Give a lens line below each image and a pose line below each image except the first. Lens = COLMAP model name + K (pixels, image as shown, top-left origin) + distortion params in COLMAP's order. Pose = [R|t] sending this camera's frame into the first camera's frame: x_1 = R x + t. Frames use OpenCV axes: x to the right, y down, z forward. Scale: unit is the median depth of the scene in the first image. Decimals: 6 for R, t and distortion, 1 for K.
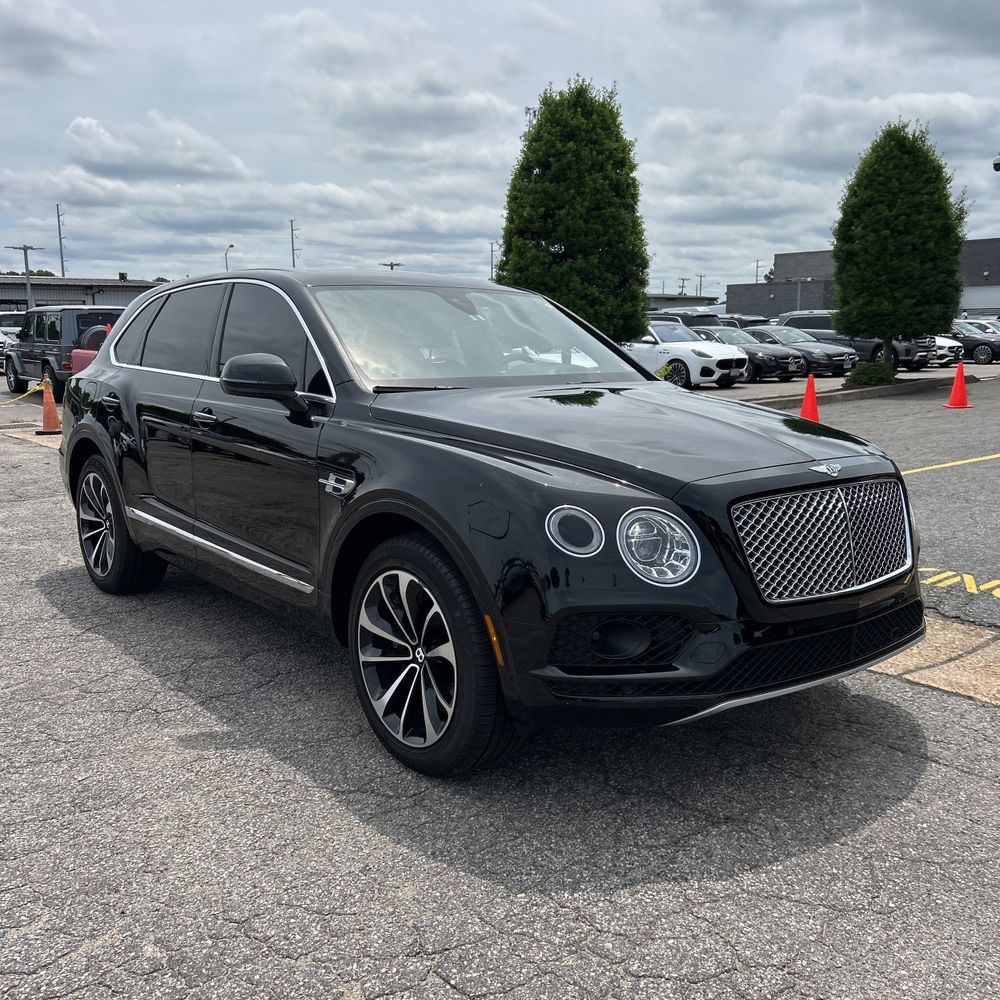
lens RADIAL K [[987.9, 0, 500.0], [0, 987.9, 500.0], [0, 0, 1]] dist [0.025324, -0.007011]
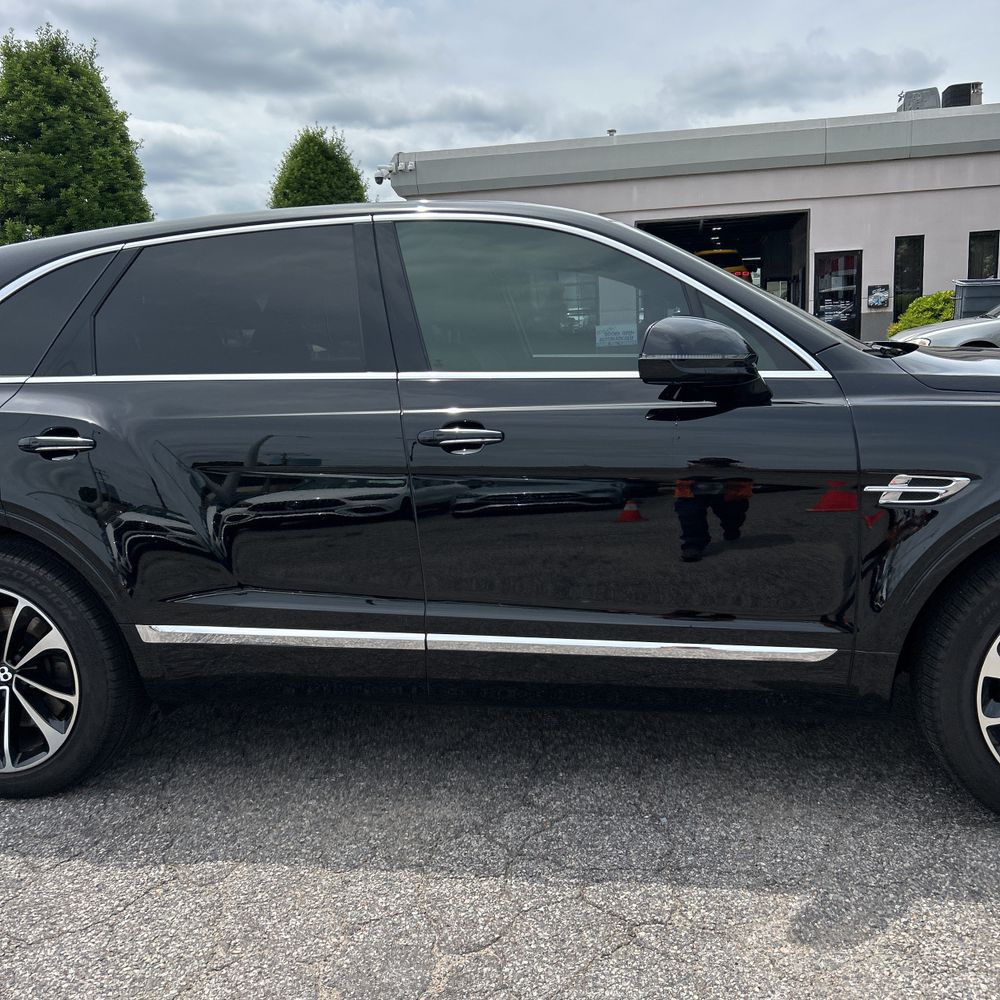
lens RADIAL K [[987.9, 0, 500.0], [0, 987.9, 500.0], [0, 0, 1]] dist [0.025324, -0.007011]
pose [[0.765276, -0.142835, 0.627655, -0.208046], [0.151940, 0.987600, 0.039493, -0.020183], [-0.625514, 0.065143, 0.777489, 0.161081]]
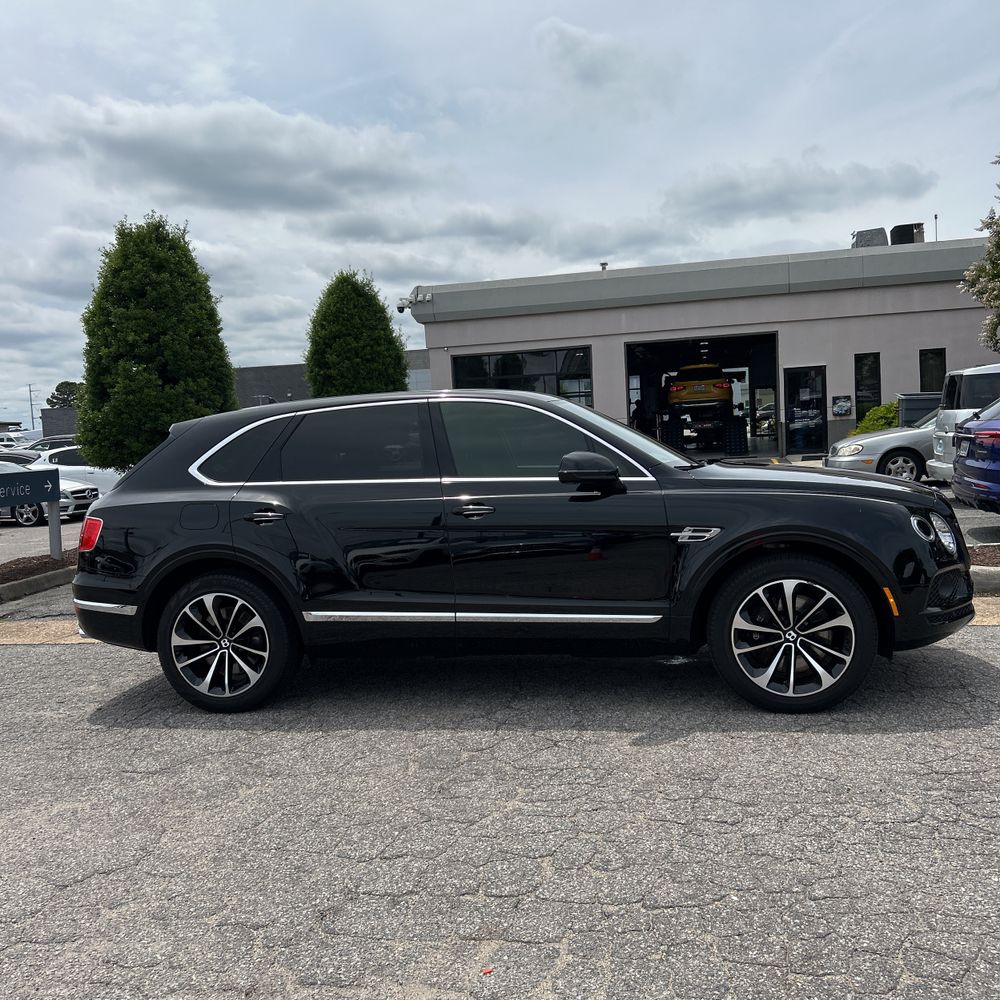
lens RADIAL K [[970.3, 0, 483.6], [0, 970.3, 500.3], [0, 0, 1]] dist [0.121184, -0.307654]
pose [[0.781893, -0.083211, 0.617835, -0.318042], [0.155766, 0.985694, -0.064373, -0.005387], [-0.603639, 0.146570, 0.783669, 0.019852]]
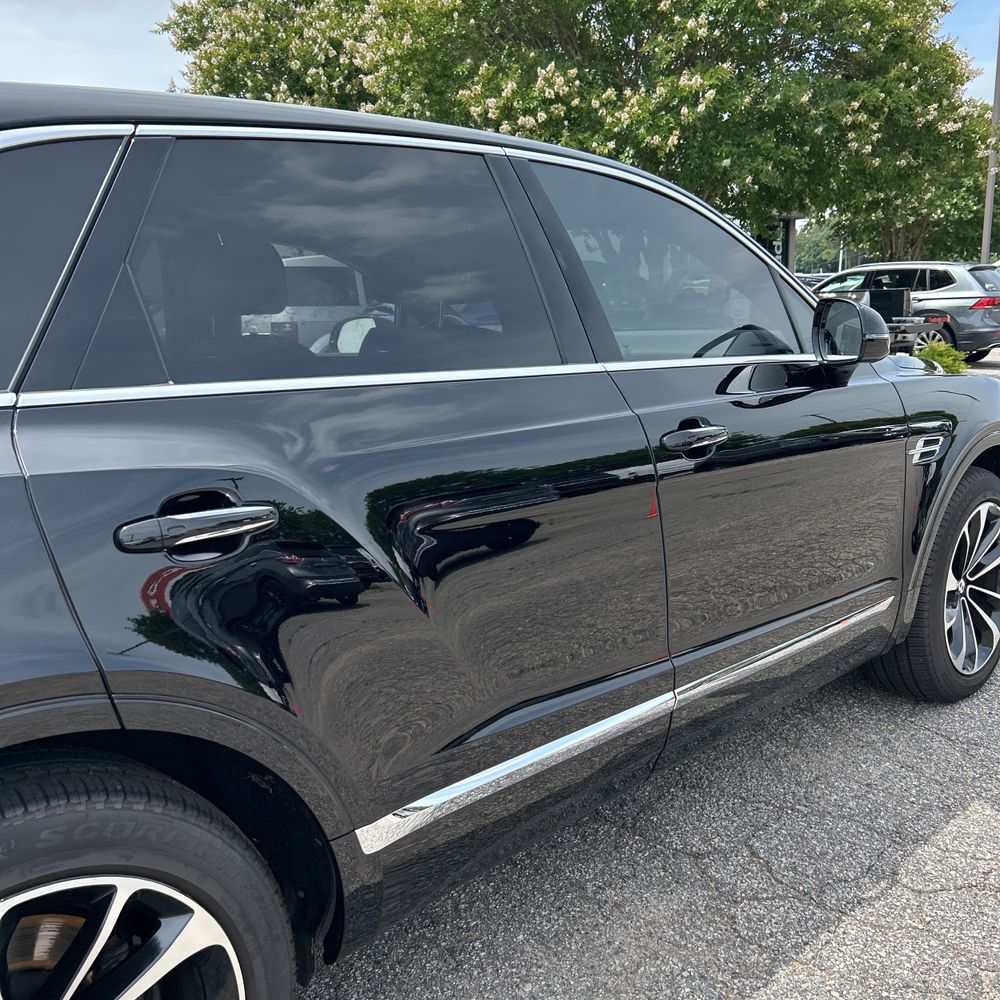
lens RADIAL K [[970.3, 0, 483.6], [0, 970.3, 500.3], [0, 0, 1]] dist [0.121184, -0.307654]
pose [[-0.060663, -0.179813, 0.981828, -0.244161], [0.203032, 0.960854, 0.188516, -0.052222], [-0.977291, 0.210779, -0.021780, 0.350292]]
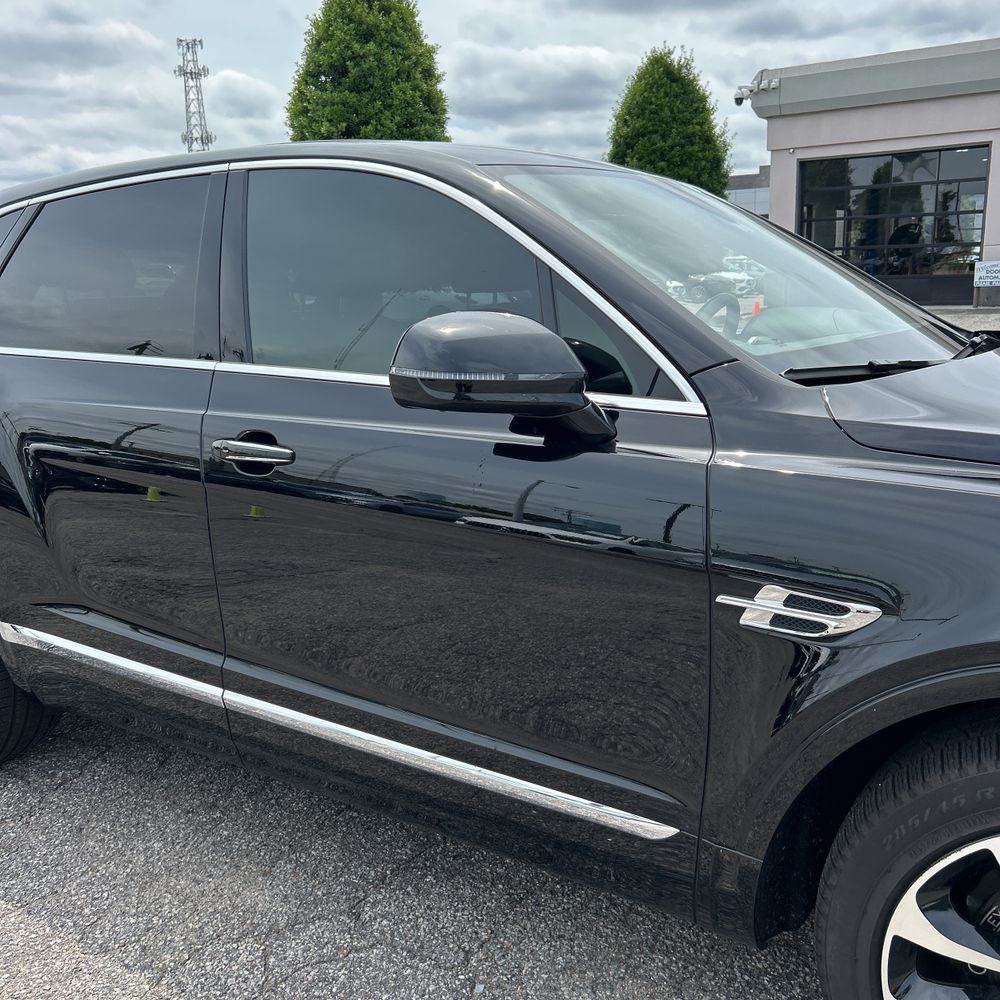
lens RADIAL K [[992.8, 0, 509.5], [0, 992.8, 494.8], [0, 0, 1]] dist [0.012476, -0.004378]
pose [[0.948822, -0.094257, 0.301416, -0.101853], [0.080114, 0.995040, 0.058972, -0.025289], [-0.305480, -0.031807, 0.951667, 0.159457]]
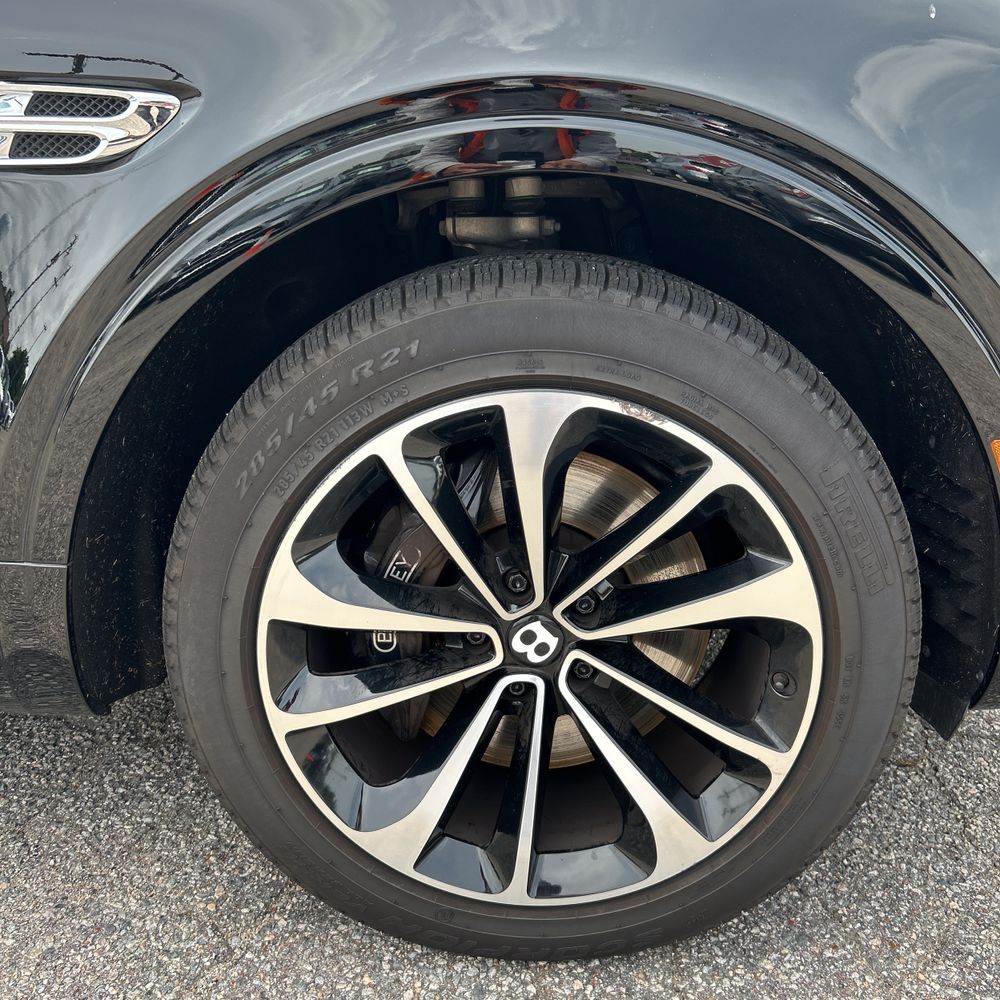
lens RADIAL K [[1023.5, 0, 500.0], [0, 1023.5, 500.0], [0, 0, 1]] dist [-0.003221, -0.019458]
pose [[0.654857, -0.238190, 0.717236, -0.075716], [0.126913, 0.970217, 0.206329, 0.009254], [-0.745020, -0.044089, 0.665583, 0.184730]]
